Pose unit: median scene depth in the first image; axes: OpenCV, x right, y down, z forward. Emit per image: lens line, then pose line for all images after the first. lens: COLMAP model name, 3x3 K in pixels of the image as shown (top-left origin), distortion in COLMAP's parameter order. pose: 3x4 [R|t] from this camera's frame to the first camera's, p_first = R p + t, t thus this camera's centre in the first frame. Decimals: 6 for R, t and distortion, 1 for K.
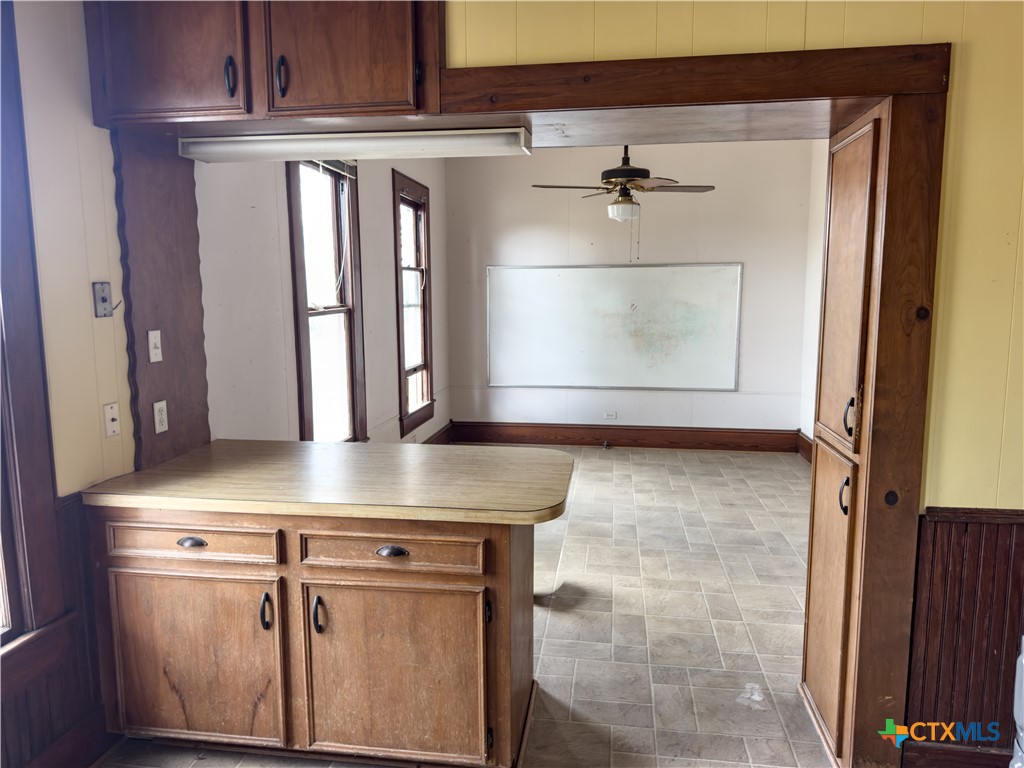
lens RADIAL K [[727.0, 0, 508.7], [0, 727.0, 384.3], [0, 0, 1]] dist [0.029716, -0.044127]
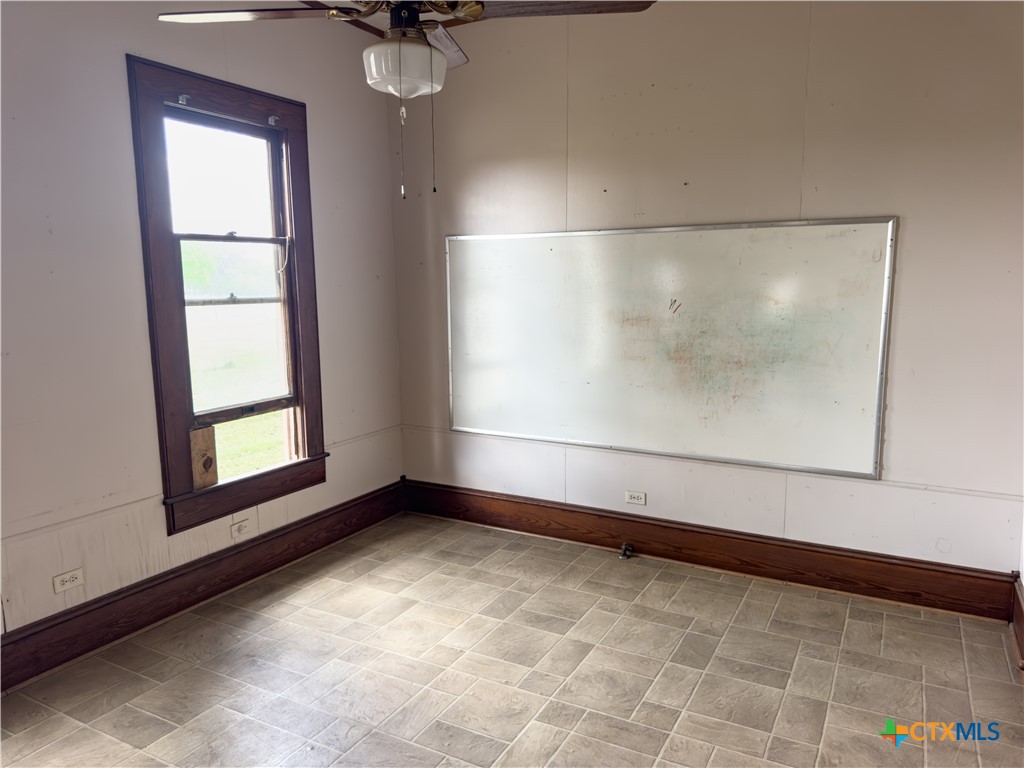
lens RADIAL K [[727.0, 0, 520.3], [0, 727.0, 386.4], [0, 0, 1]] dist [0.029716, -0.044127]
pose [[0.944192, 0.046868, -0.326045, 0.581943], [-0.040754, 0.998842, 0.025563, -0.134025], [0.326866, -0.010849, 0.945009, 1.087977]]
